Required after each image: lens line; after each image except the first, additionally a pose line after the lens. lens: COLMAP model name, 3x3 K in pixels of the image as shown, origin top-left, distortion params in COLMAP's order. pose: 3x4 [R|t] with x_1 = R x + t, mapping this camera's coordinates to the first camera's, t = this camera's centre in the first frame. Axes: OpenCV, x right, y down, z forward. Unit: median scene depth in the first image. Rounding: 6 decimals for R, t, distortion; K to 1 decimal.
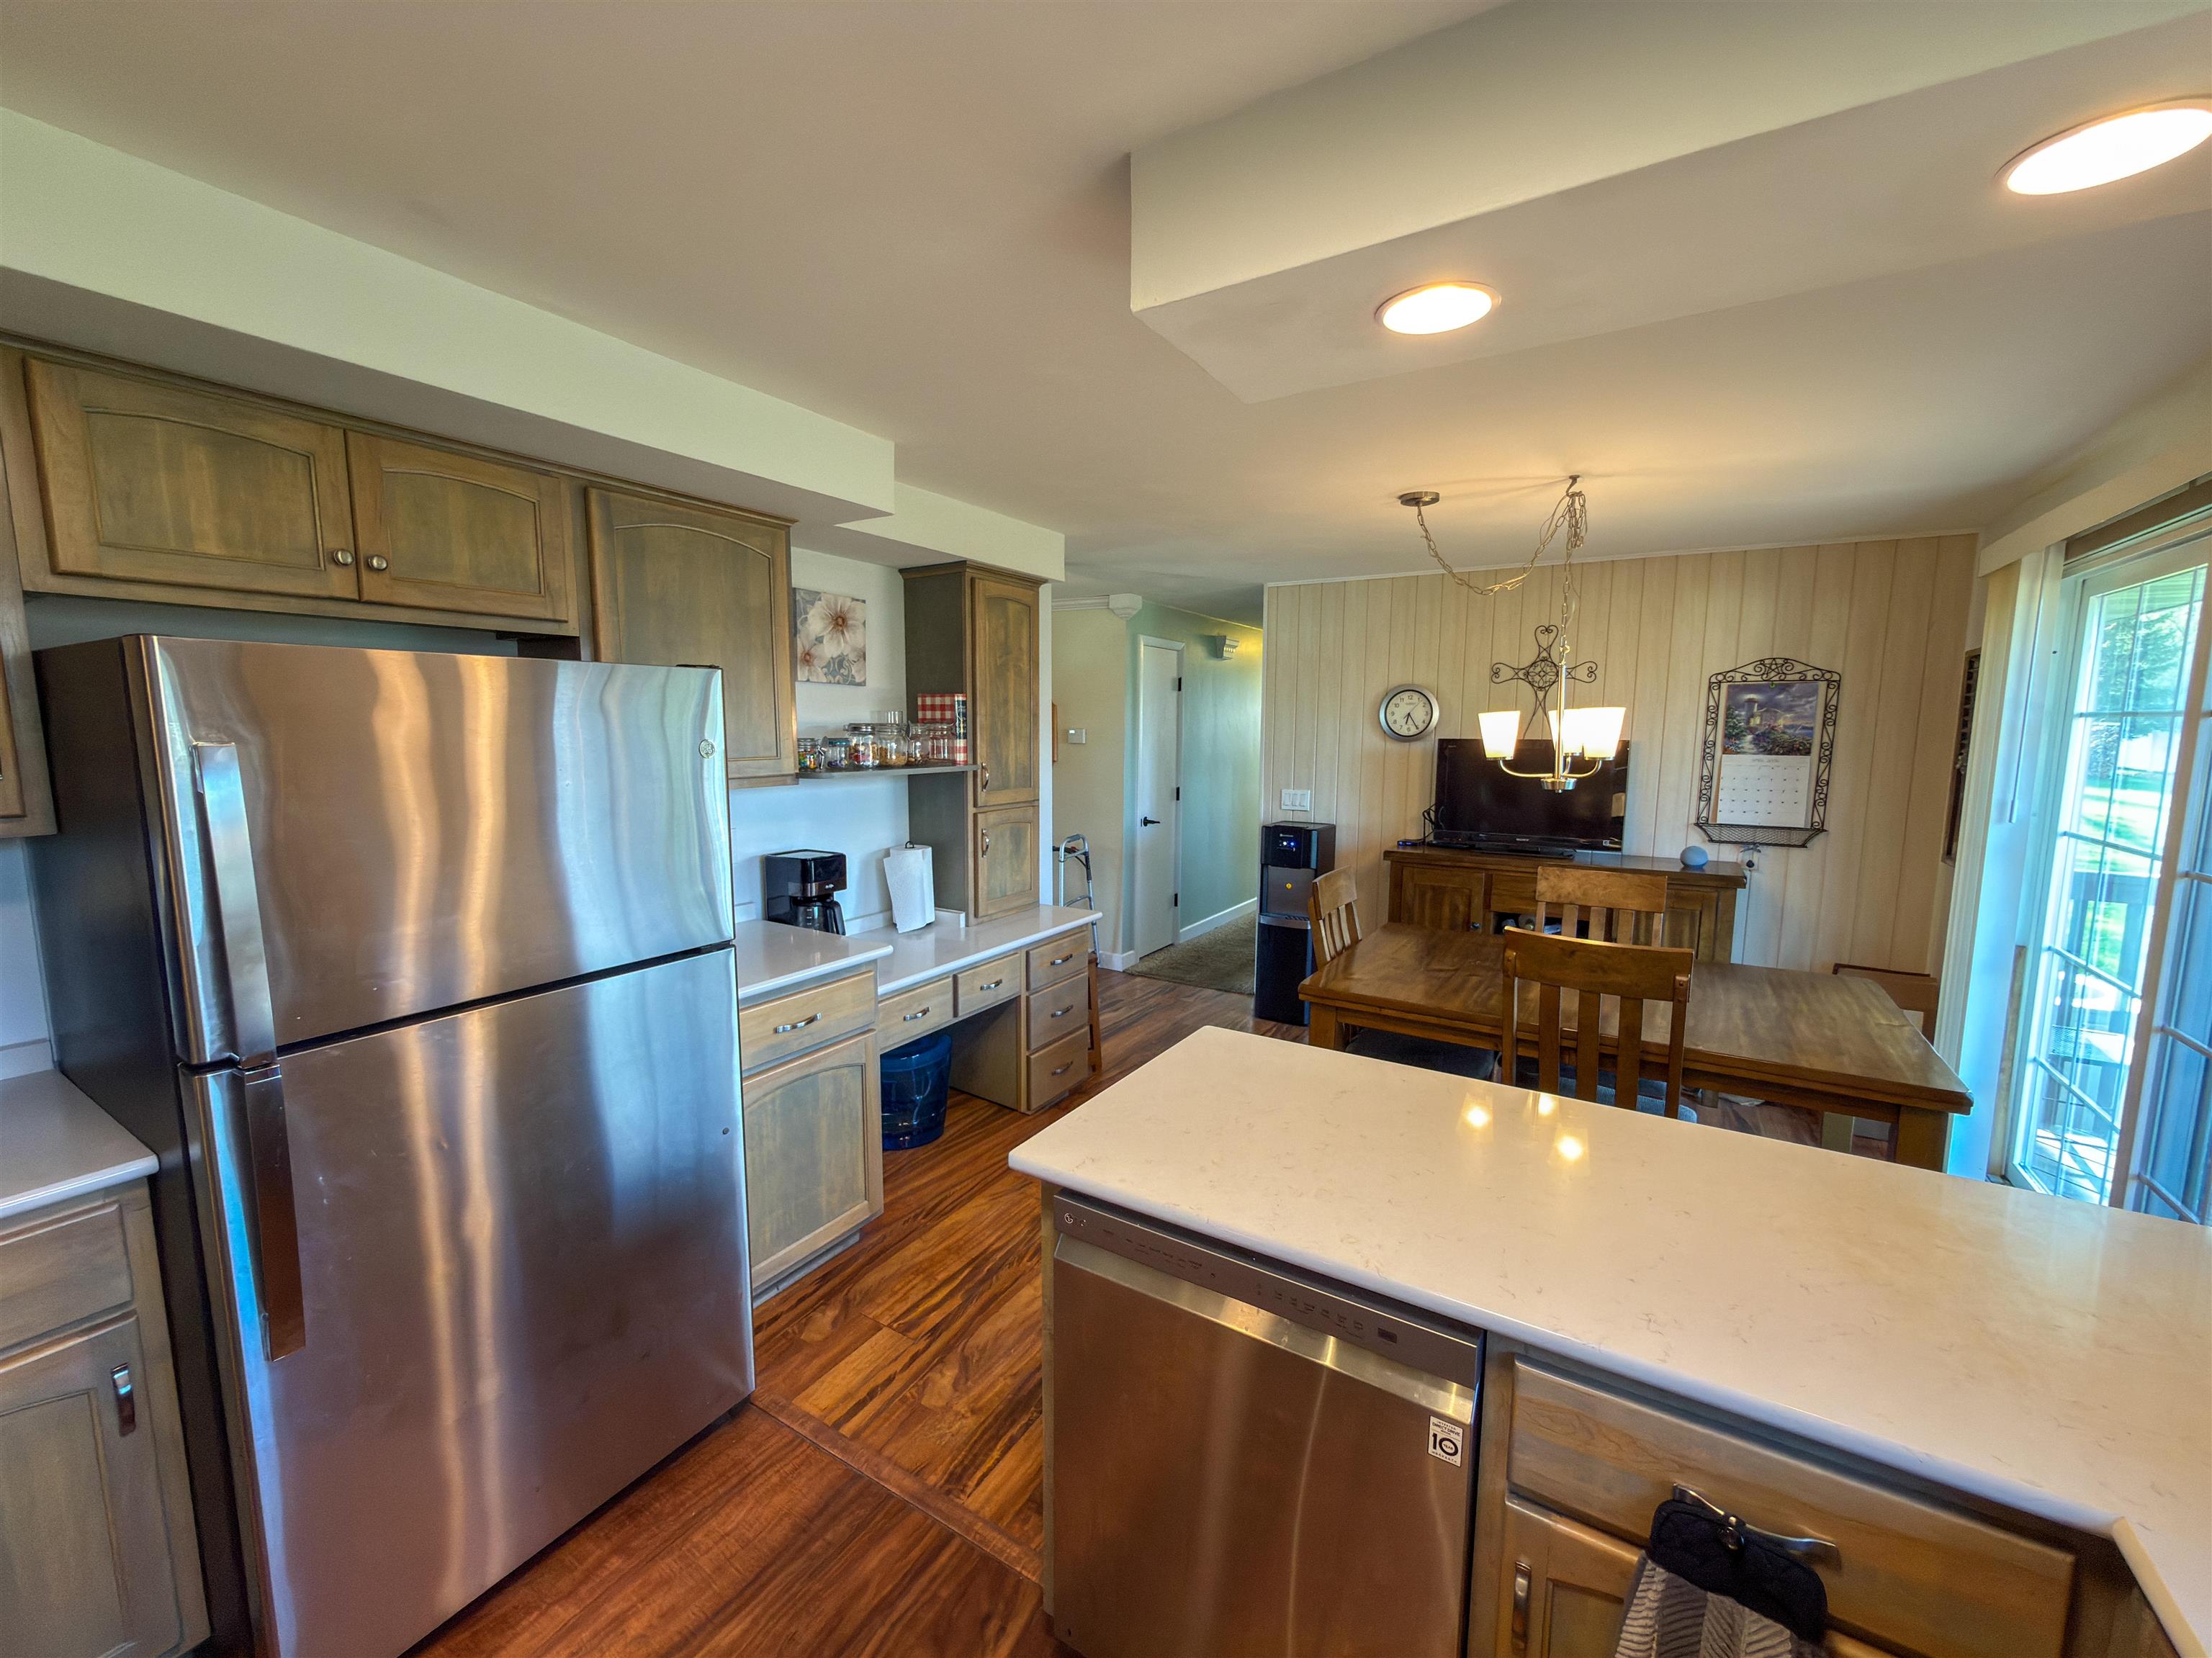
lens RADIAL K [[884.1, 0, 1104.8], [0, 884.1, 830.3], [0, 0, 1]] dist [0.000120, 0.000001]
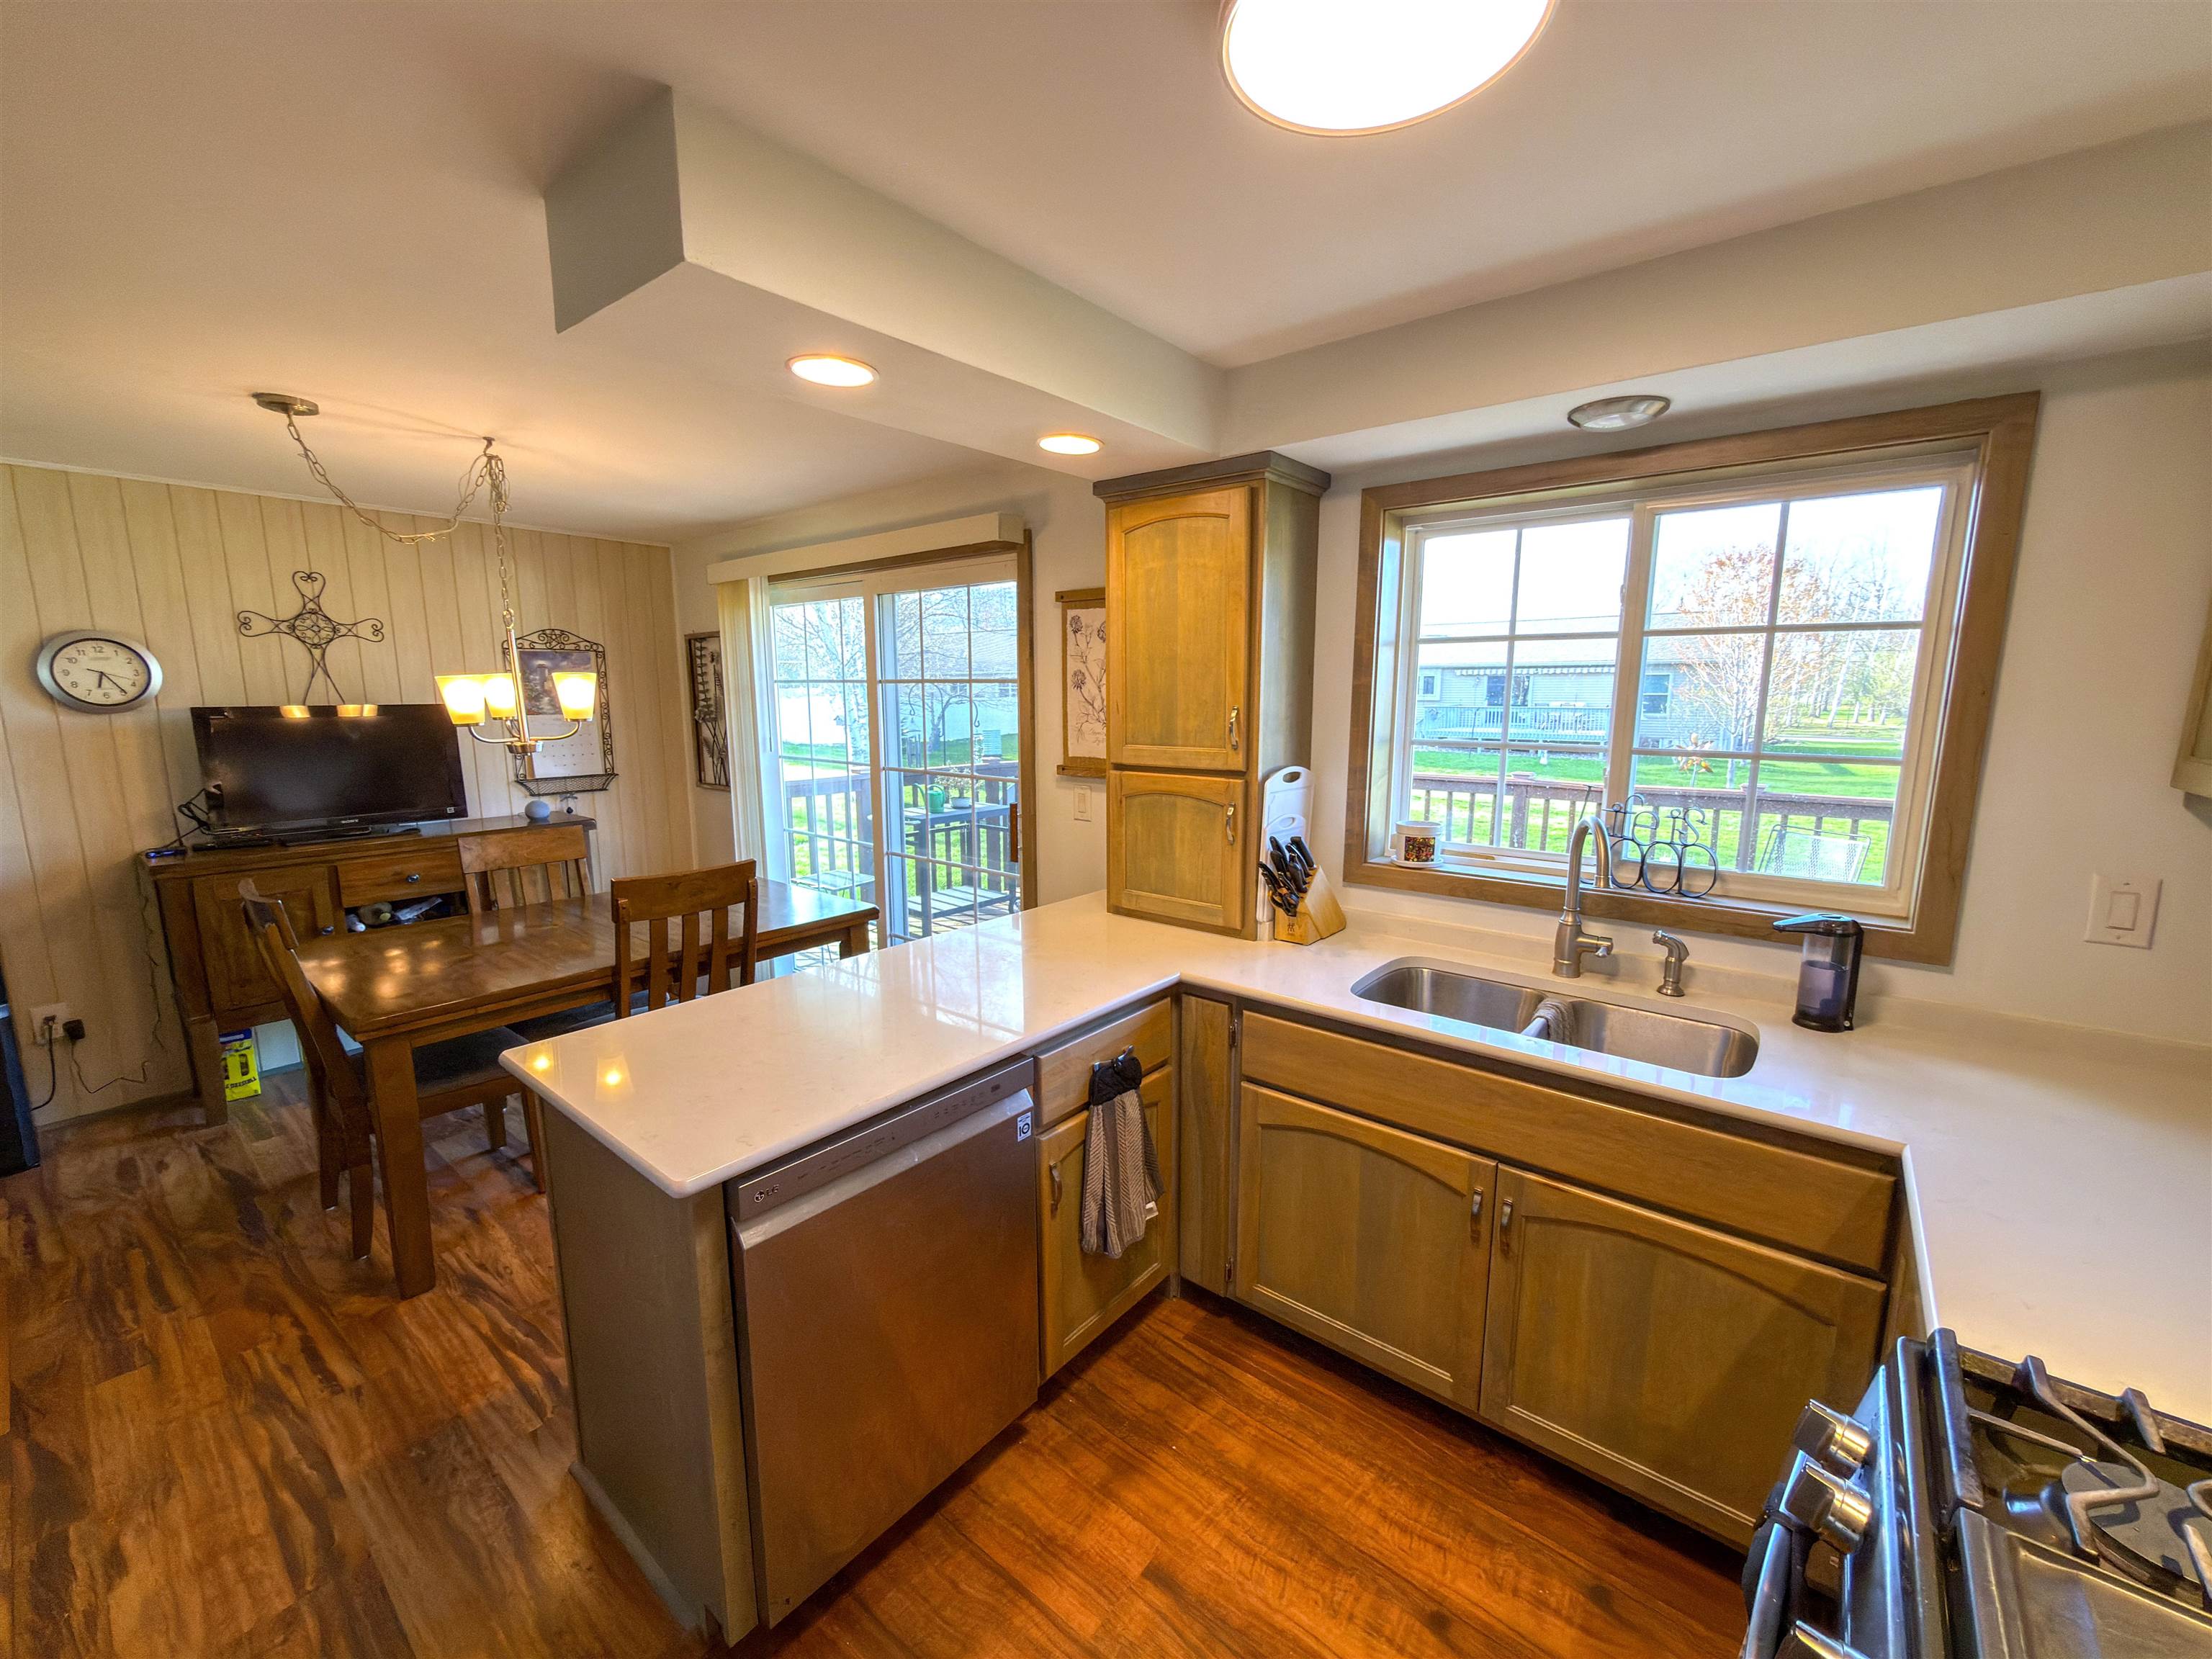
lens RADIAL K [[884.2, 0, 1104.8], [0, 884.2, 830.8], [0, 0, 1]] dist [0.000120, 0.000001]
pose [[0.133979, -0.159557, 0.978055, -0.309378], [0.118648, 0.982436, 0.144018, -0.019127], [-0.983856, 0.096749, 0.150557, 0.152916]]
